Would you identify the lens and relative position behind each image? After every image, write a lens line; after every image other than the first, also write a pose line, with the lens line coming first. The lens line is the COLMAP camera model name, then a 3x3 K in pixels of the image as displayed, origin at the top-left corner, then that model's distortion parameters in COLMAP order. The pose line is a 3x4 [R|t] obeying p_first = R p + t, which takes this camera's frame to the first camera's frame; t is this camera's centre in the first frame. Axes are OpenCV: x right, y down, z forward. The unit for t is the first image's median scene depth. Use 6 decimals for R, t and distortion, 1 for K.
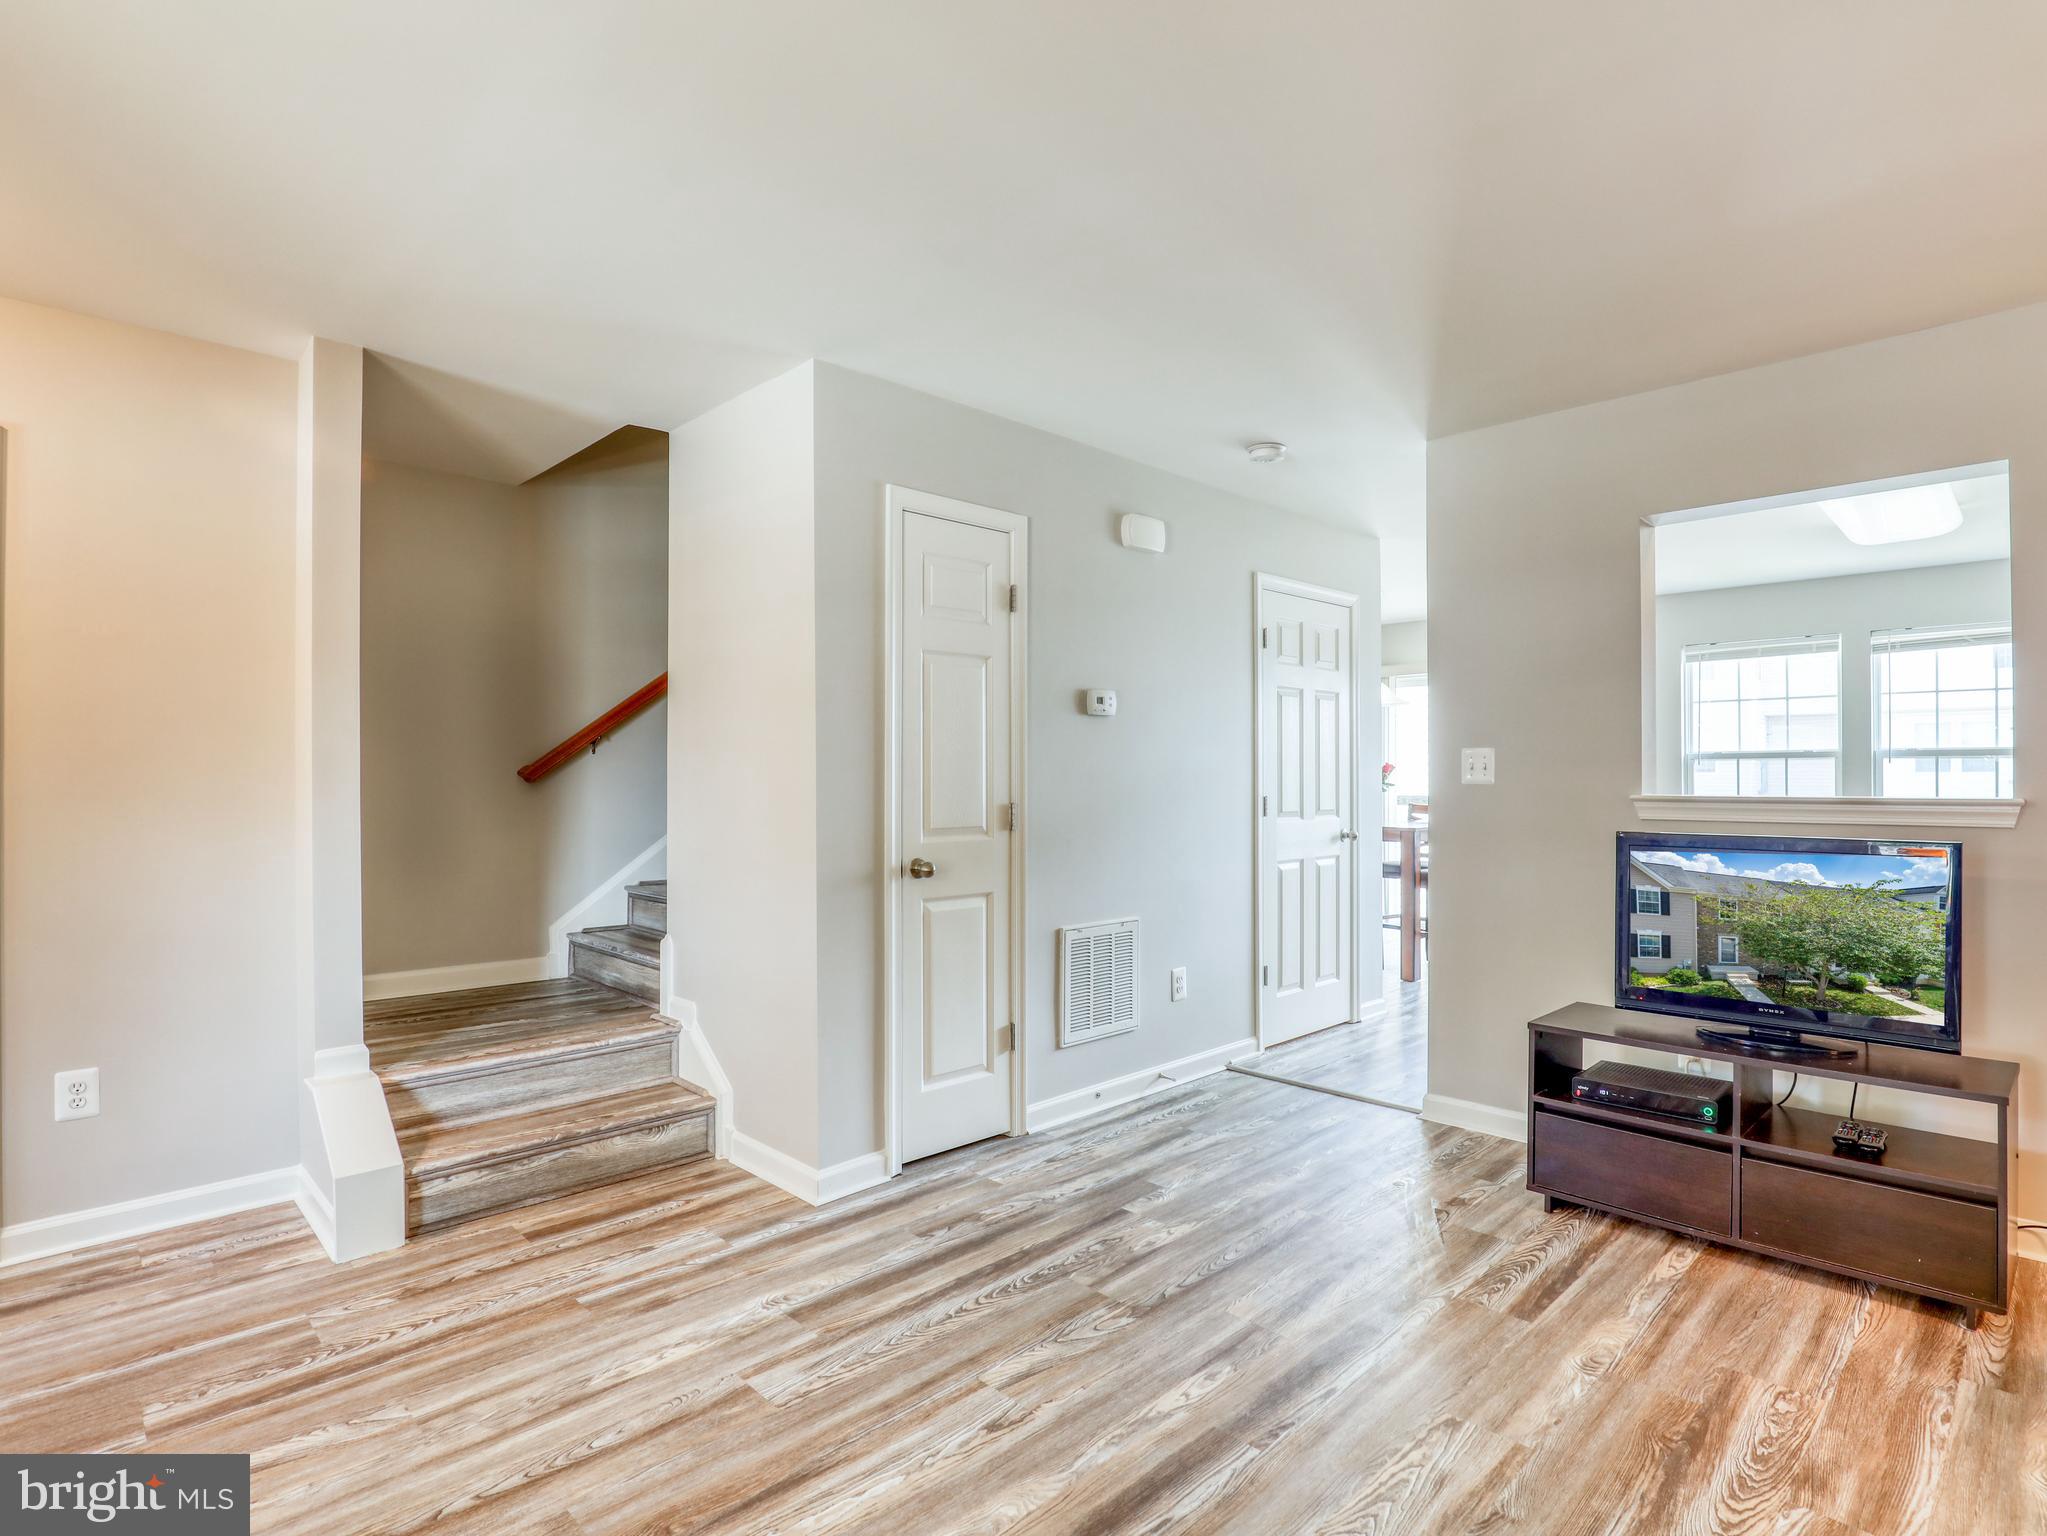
lens RADIAL K [[1066.3, 0, 1014.1], [0, 1066.3, 769.8], [0, 0, 1]] dist [-0.034939, 0.006507]
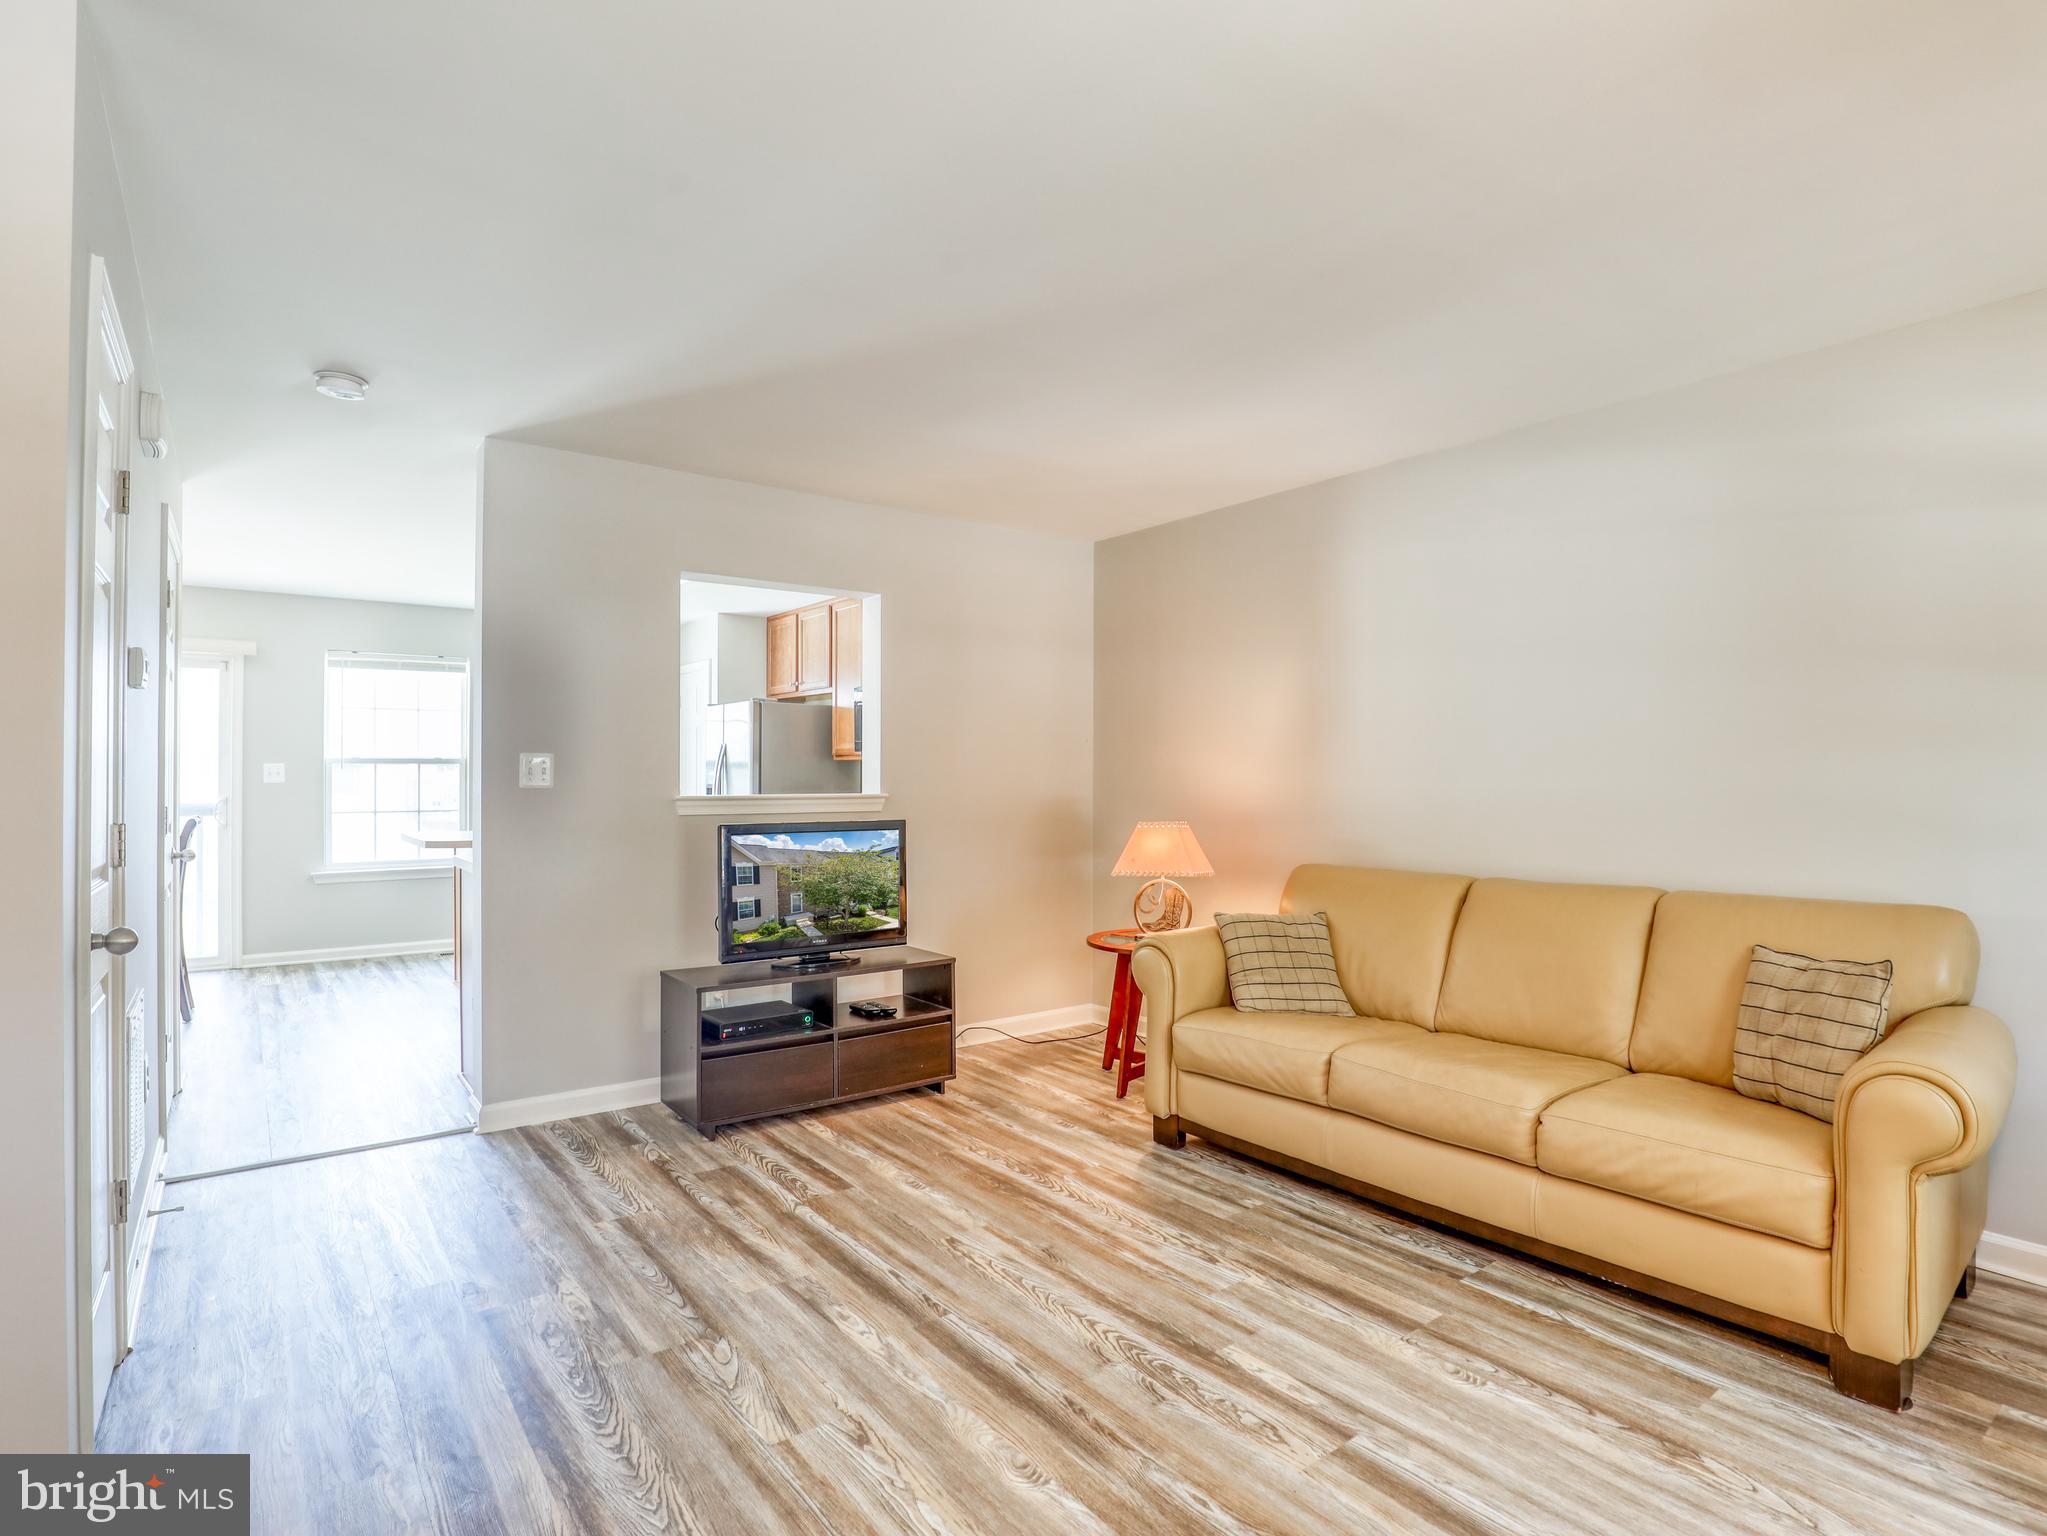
lens RADIAL K [[1066.3, 0, 1043.2], [0, 1066.3, 757.1], [0, 0, 1]] dist [-0.034939, 0.006507]
pose [[0.107516, 0.020934, 0.993983, -0.723007], [-0.004659, 0.999778, -0.020552, 0.003586], [-0.994192, -0.002421, 0.107589, 0.530815]]
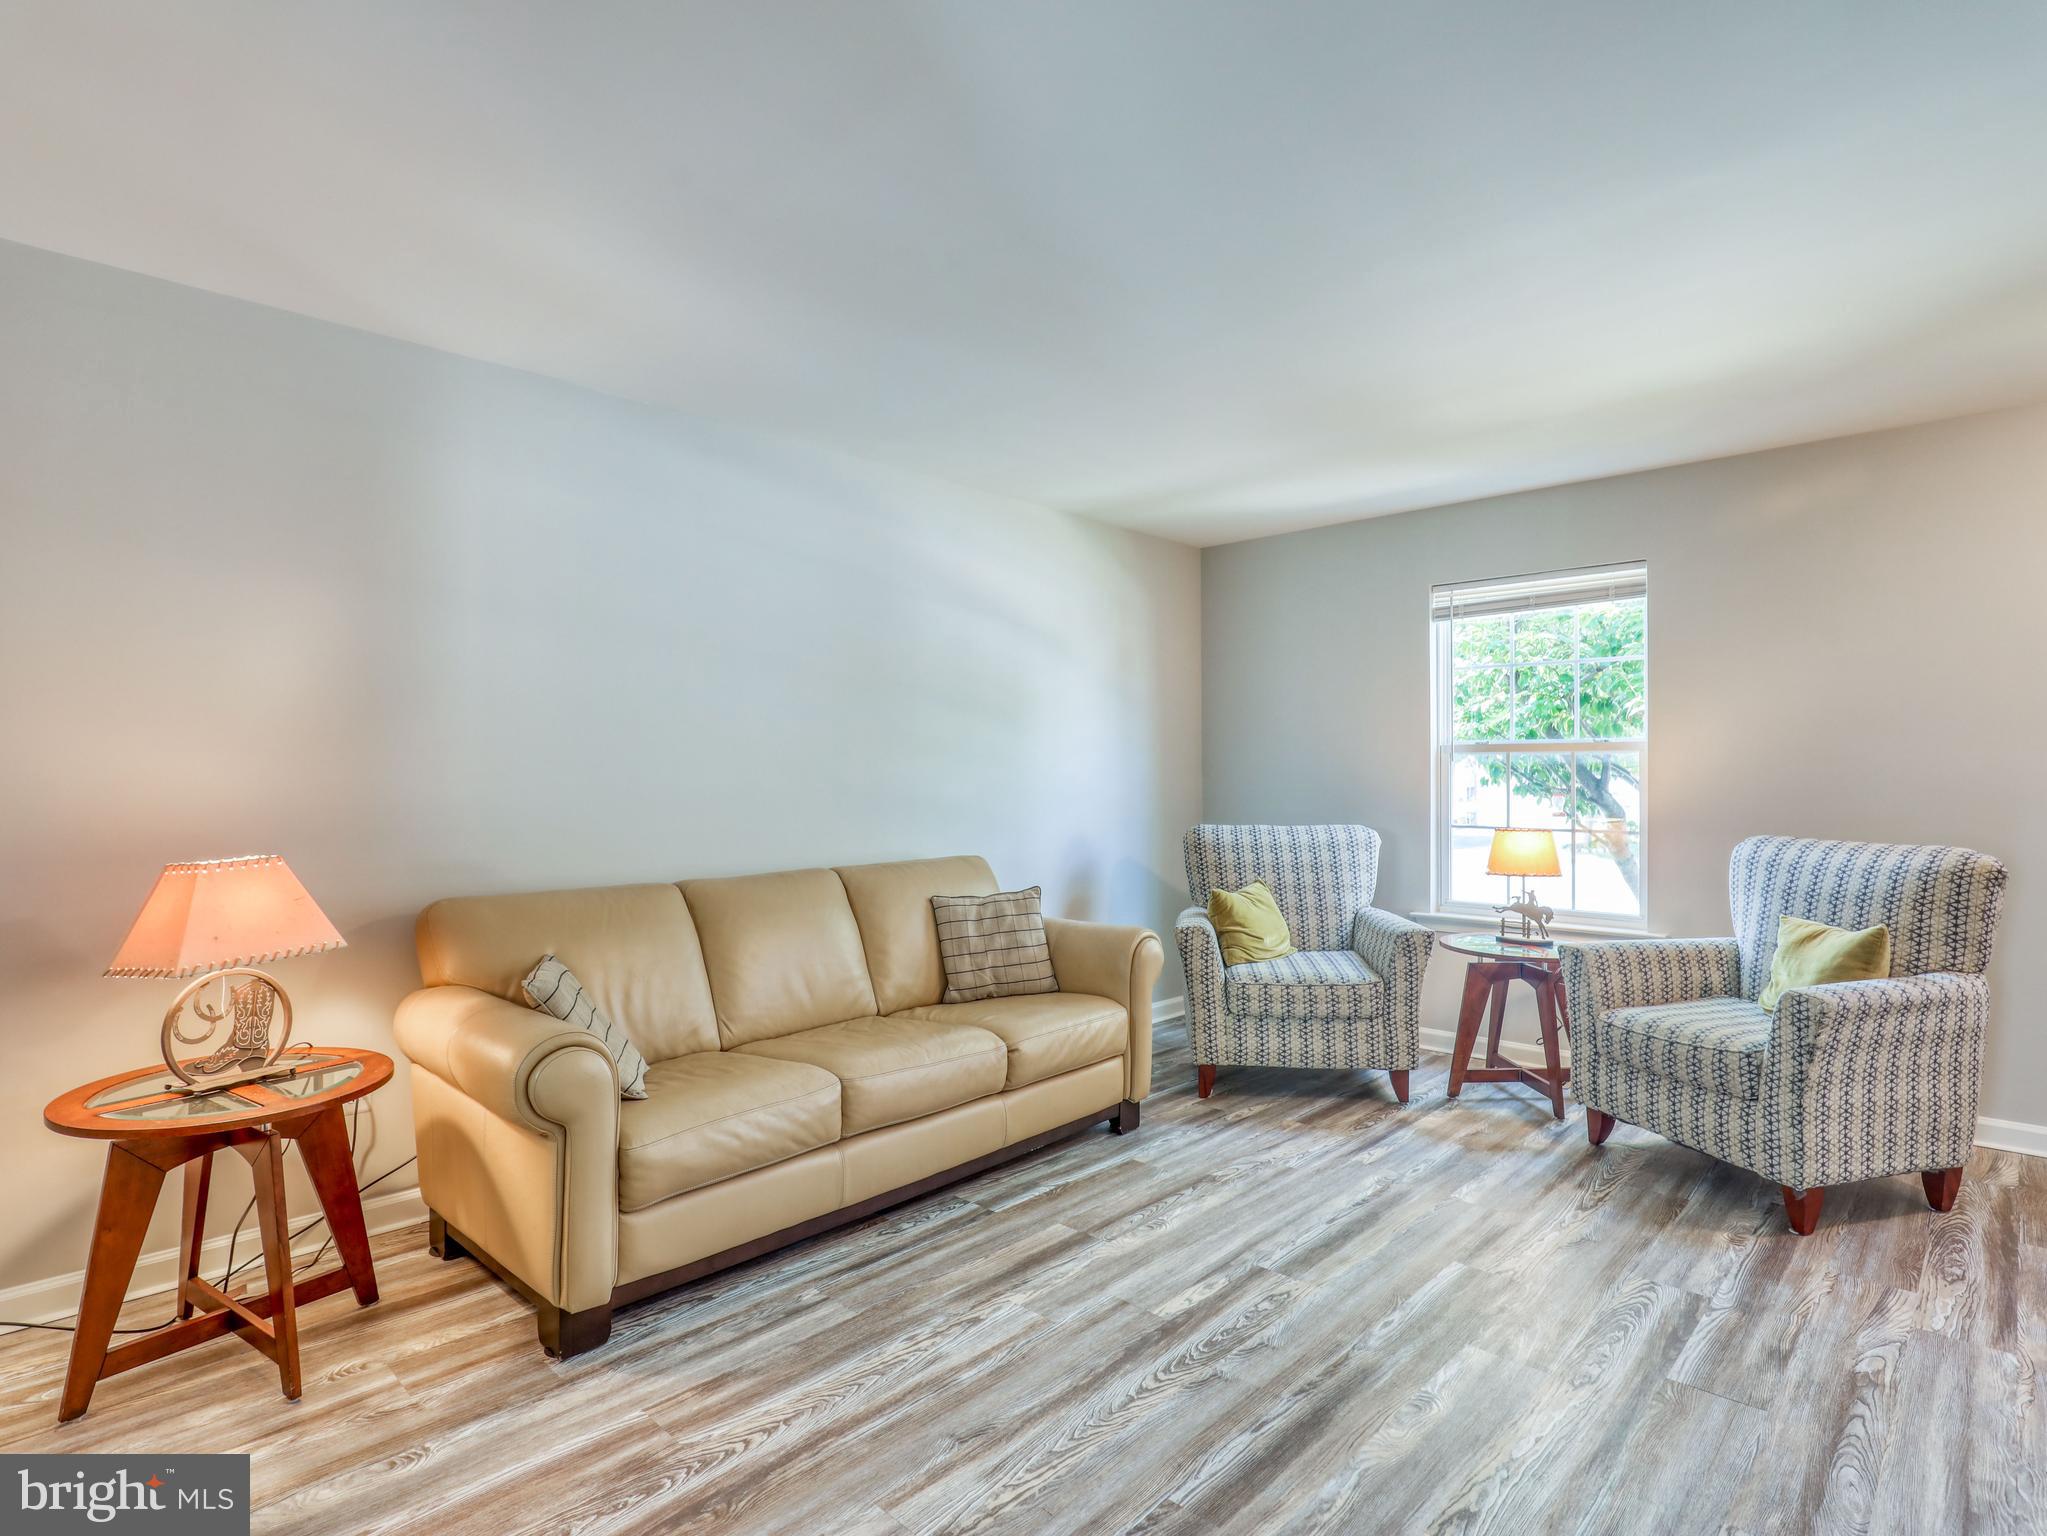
lens RADIAL K [[1066.3, 0, 1032.5], [0, 1066.3, 760.4], [0, 0, 1]] dist [-0.034939, 0.006507]
pose [[-0.998833, 0.000154, -0.048302, 0.281563], [0.000943, 0.999867, -0.016302, 0.004071], [0.048293, -0.016328, -0.998700, 1.361589]]
